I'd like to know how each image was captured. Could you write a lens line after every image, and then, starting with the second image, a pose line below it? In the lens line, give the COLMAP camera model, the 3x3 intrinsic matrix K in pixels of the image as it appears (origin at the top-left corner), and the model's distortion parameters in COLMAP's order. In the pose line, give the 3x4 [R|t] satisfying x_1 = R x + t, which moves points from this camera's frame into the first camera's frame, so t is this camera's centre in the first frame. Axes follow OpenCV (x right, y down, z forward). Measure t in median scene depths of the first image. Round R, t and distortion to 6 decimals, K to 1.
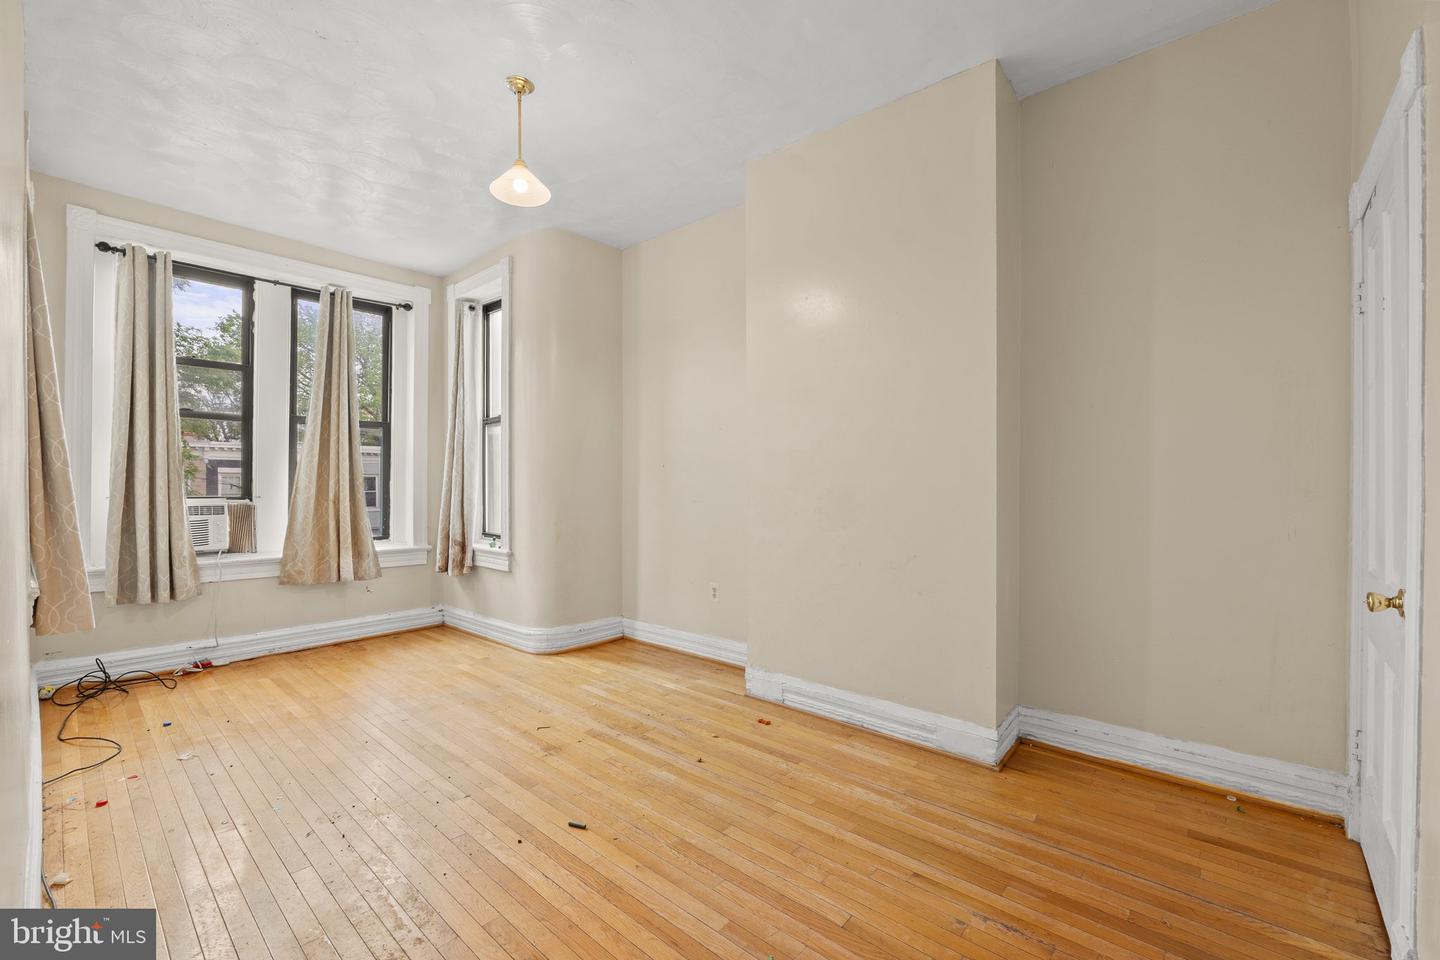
lens RADIAL K [[594.8, 0, 717.4], [0, 594.8, 485.0], [0, 0, 1]] dist [-0.010644, -0.000202]
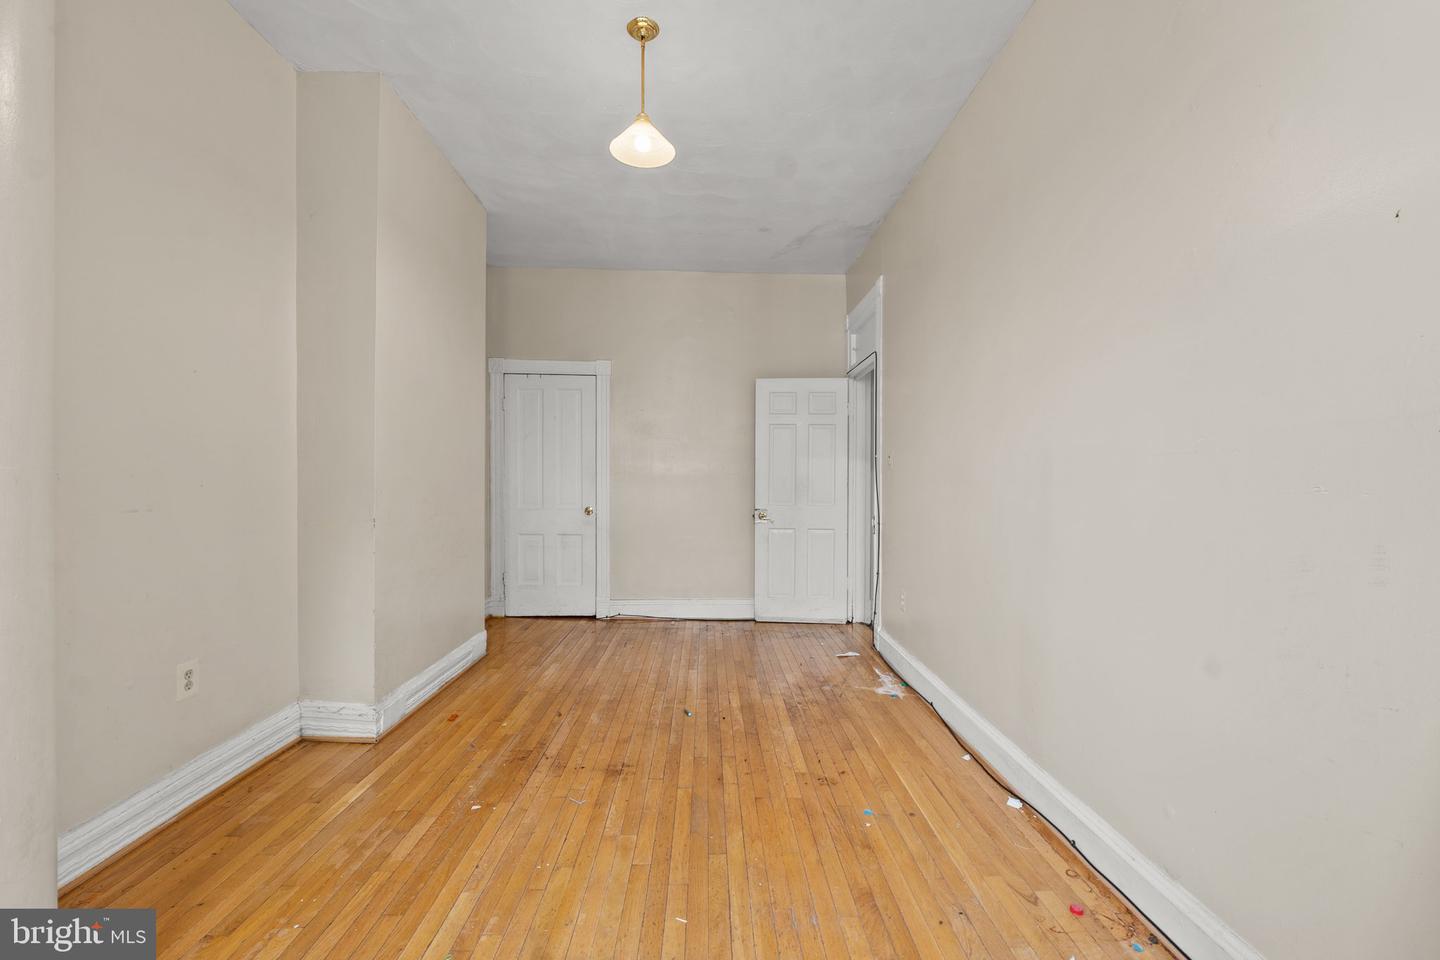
lens RADIAL K [[594.8, 0, 719.4], [0, 594.8, 480.1], [0, 0, 1]] dist [-0.010644, -0.000202]
pose [[-0.679947, -0.006032, 0.733236, -0.995493], [-0.006035, 0.999978, 0.002630, -0.000818], [-0.733236, -0.002637, -0.679969, 1.420650]]
